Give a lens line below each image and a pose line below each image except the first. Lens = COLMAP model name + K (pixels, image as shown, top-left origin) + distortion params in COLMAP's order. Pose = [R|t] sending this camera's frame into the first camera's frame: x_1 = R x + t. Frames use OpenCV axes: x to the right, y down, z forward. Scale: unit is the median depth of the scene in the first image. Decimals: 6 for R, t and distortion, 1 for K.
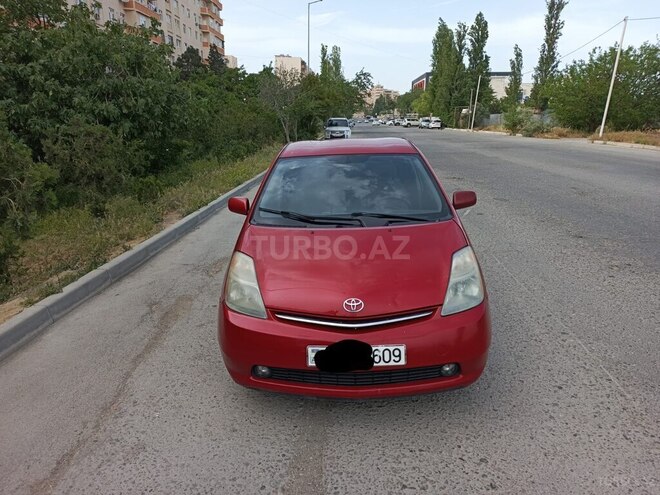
lens RADIAL K [[467.5, 0, 327.7], [0, 467.5, 251.9], [0, 0, 1]] dist [0.014574, -0.009524]
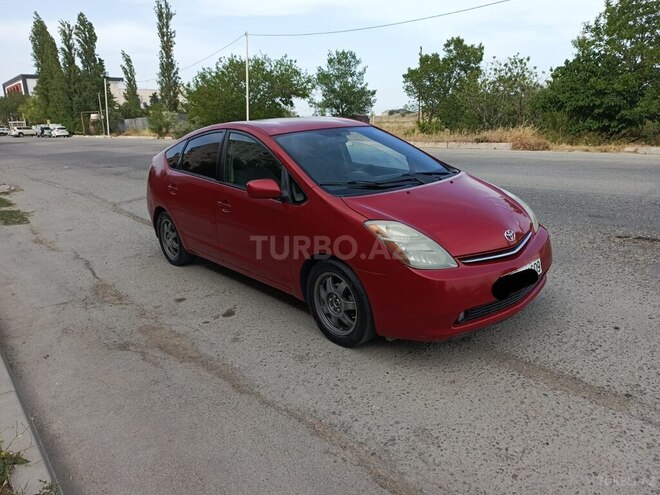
lens RADIAL K [[468.9, 0, 327.6], [0, 468.9, 252.5], [0, 0, 1]] dist [0.011437, -0.005193]
pose [[0.723078, -0.207289, 0.658931, -0.053304], [0.215878, 0.973944, 0.069493, -0.001333], [-0.656167, 0.091999, 0.748986, 0.020135]]
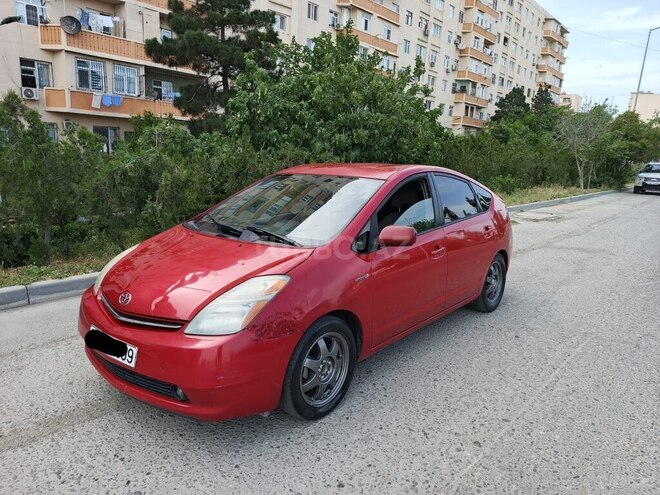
lens RADIAL K [[468.9, 0, 327.6], [0, 468.9, 252.5], [0, 0, 1]] dist [0.011437, -0.005193]
pose [[0.783713, 0.168546, -0.597818, 0.050276], [-0.215108, 0.976568, -0.006668, -0.003813], [0.582686, 0.133821, 0.801604, 0.019781]]
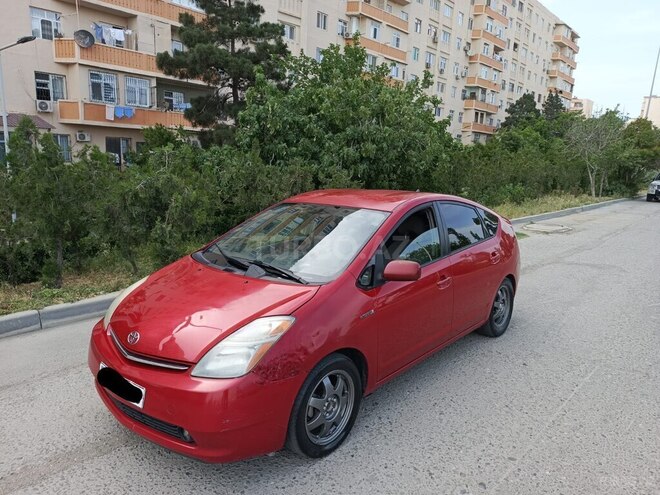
lens RADIAL K [[468.9, 0, 327.6], [0, 468.9, 252.5], [0, 0, 1]] dist [0.011437, -0.005193]
pose [[0.771210, 0.160932, -0.615902, 0.050421], [-0.214185, 0.976707, -0.012987, -0.007751], [0.599466, 0.141933, 0.787715, 0.019110]]
